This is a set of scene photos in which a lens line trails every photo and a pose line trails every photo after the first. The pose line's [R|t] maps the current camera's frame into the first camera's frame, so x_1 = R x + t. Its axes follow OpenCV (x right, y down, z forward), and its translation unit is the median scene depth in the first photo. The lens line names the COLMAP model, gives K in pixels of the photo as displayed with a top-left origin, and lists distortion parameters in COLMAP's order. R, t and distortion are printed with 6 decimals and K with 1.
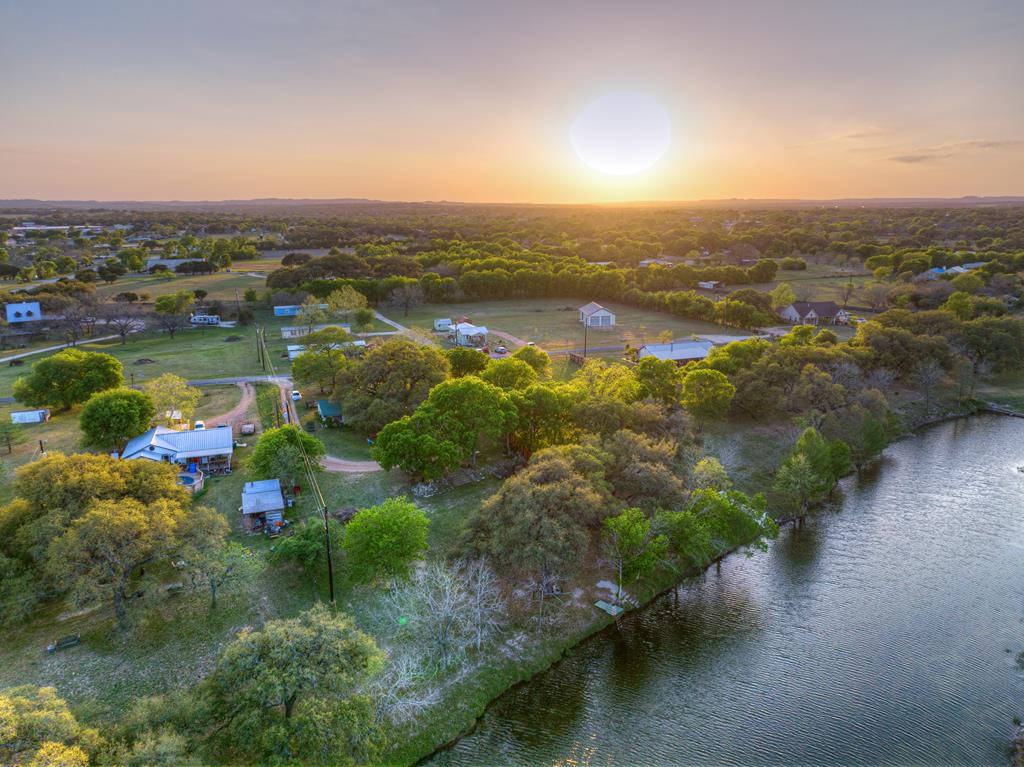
lens RADIAL K [[723.2, 0, 512.0], [0, 723.2, 383.5], [0, 0, 1]] dist [-0.031948, -0.002894]
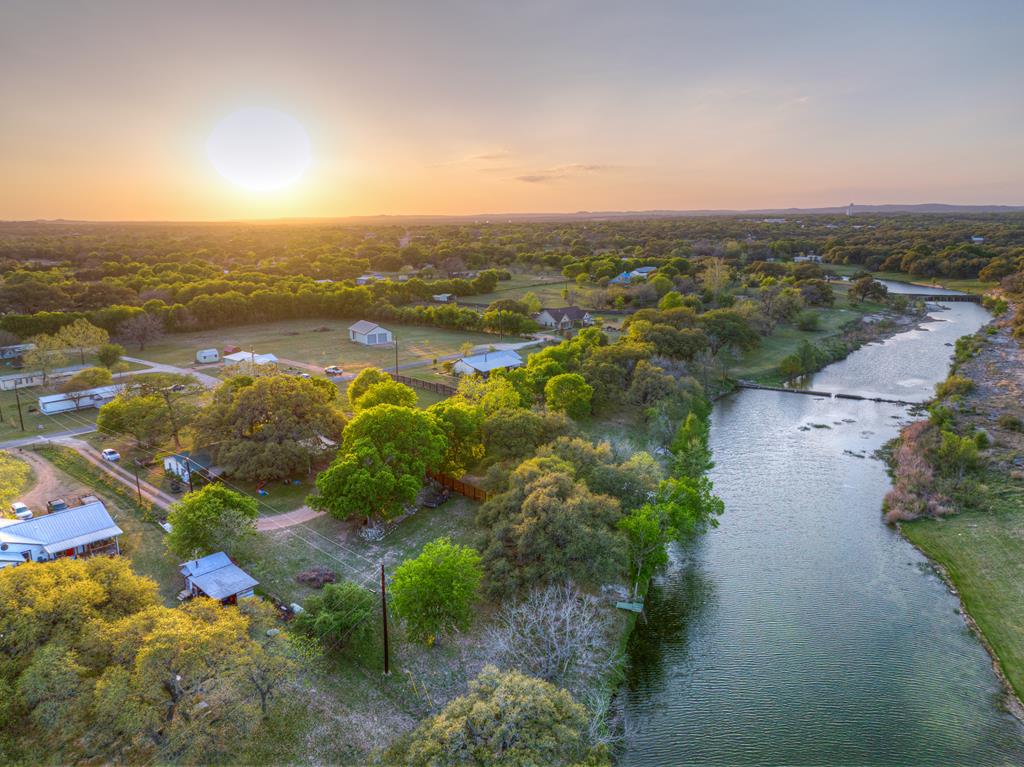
lens RADIAL K [[723.2, 0, 512.0], [0, 723.2, 383.5], [0, 0, 1]] dist [-0.031948, -0.002894]
pose [[0.892096, -0.100072, 0.440626, -0.121808], [0.109597, 0.993969, 0.003852, -0.008342], [-0.438354, 0.044855, 0.897683, 0.036591]]
